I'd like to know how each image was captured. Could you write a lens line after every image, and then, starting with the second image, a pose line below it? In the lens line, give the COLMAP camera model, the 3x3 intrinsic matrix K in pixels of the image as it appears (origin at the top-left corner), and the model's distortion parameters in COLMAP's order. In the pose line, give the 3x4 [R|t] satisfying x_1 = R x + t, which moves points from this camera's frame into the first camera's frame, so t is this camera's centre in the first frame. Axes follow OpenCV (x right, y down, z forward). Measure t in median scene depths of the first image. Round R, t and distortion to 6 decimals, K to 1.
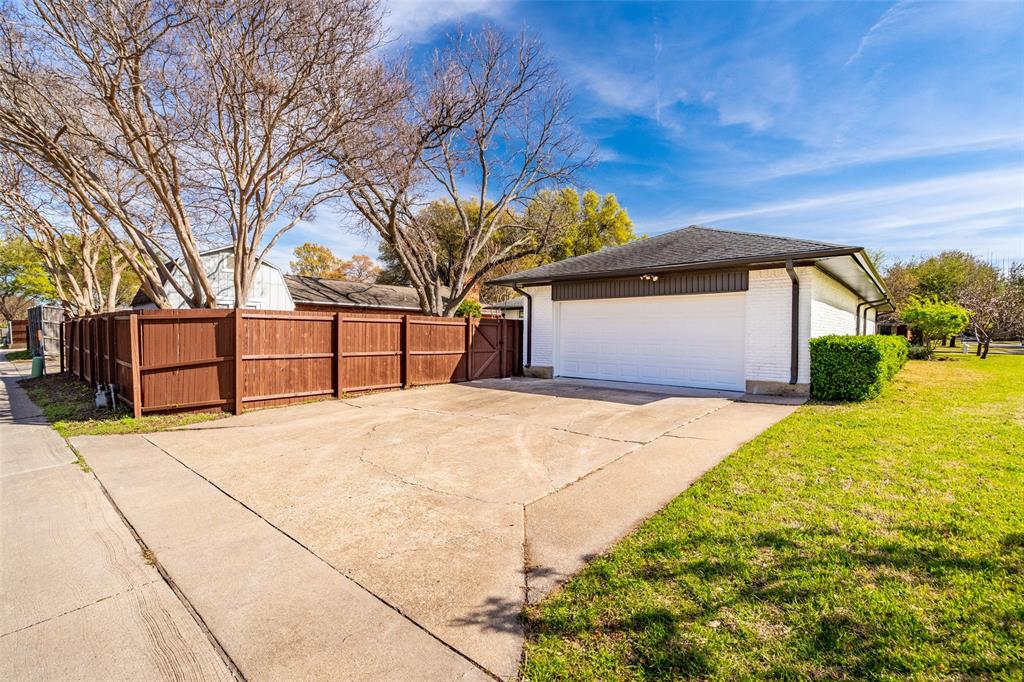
lens RADIAL K [[464.8, 0, 512.9], [0, 464.8, 340.4], [0, 0, 1]] dist [-0.017928, -0.000222]
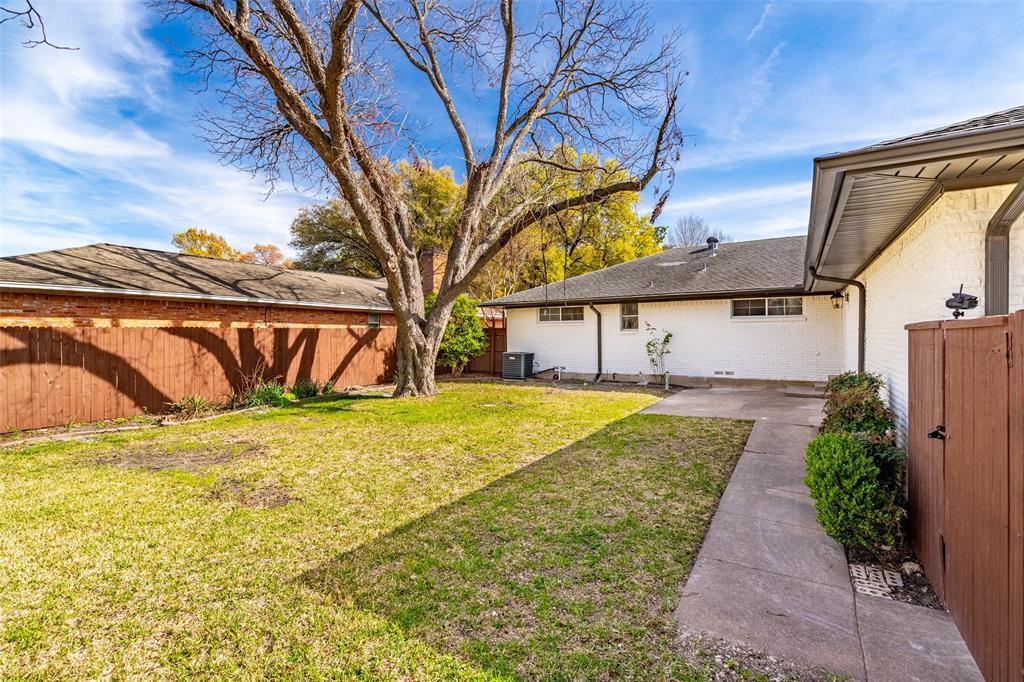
lens RADIAL K [[464.8, 0, 511.4], [0, 464.8, 337.9], [0, 0, 1]] dist [-0.017928, -0.000222]
pose [[0.986279, -0.024100, 0.163317, -0.128878], [0.026132, 0.999605, -0.010301, -0.020474], [-0.163004, 0.014428, 0.986520, 0.414988]]
